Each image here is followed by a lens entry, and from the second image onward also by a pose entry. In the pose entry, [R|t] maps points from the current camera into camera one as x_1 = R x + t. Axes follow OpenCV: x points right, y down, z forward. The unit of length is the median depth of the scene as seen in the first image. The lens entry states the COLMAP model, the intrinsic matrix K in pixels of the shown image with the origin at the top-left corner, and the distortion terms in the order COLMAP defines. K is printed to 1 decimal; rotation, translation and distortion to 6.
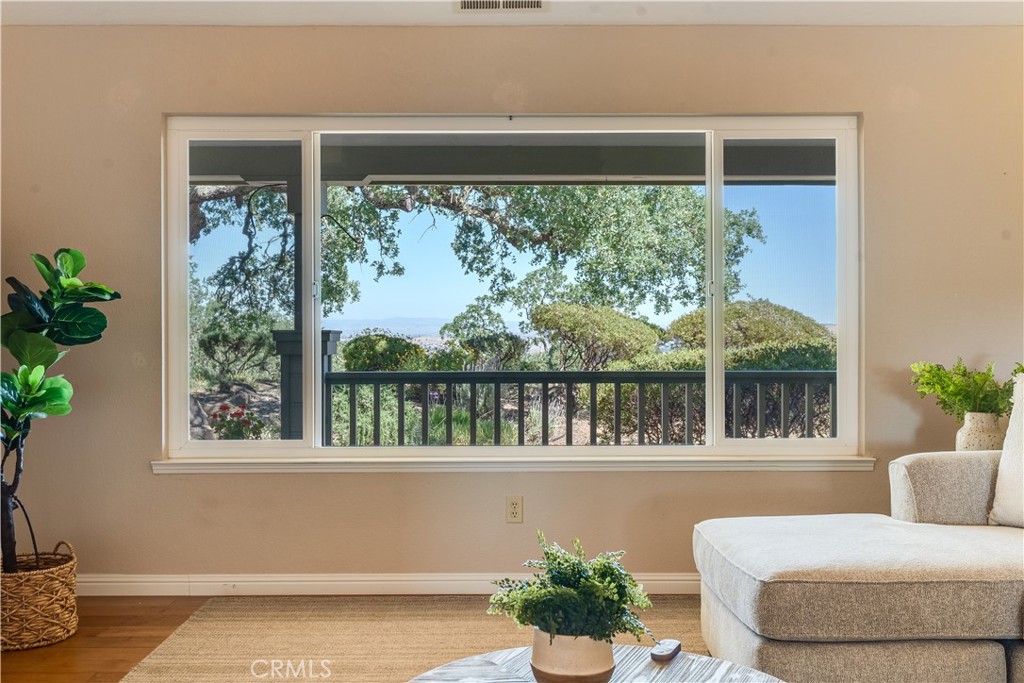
lens RADIAL K [[986.6, 0, 512.0], [0, 986.6, 341.5], [0, 0, 1]] dist [0.013448, 0.004303]
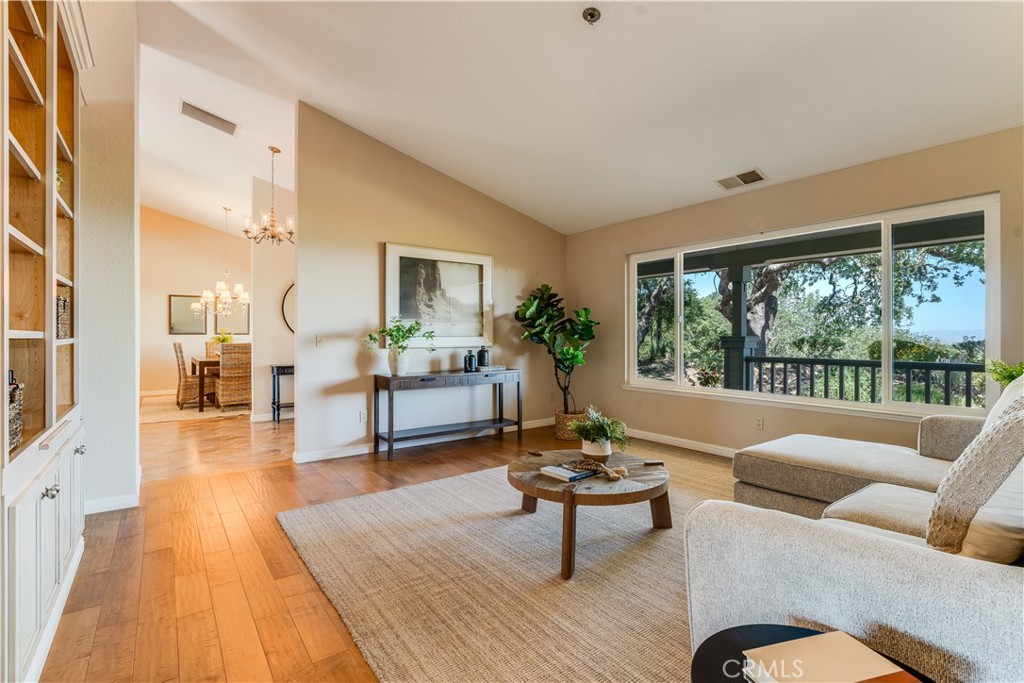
lens RADIAL K [[468.9, 0, 512.0], [0, 468.9, 341.5], [0, 0, 1]] dist [0.001999, 0.000093]
pose [[0.602133, 0.012357, -0.798301, 0.311599], [-0.012398, 0.999904, 0.006127, 0.000085], [0.798300, 0.006208, 0.602228, -0.003003]]
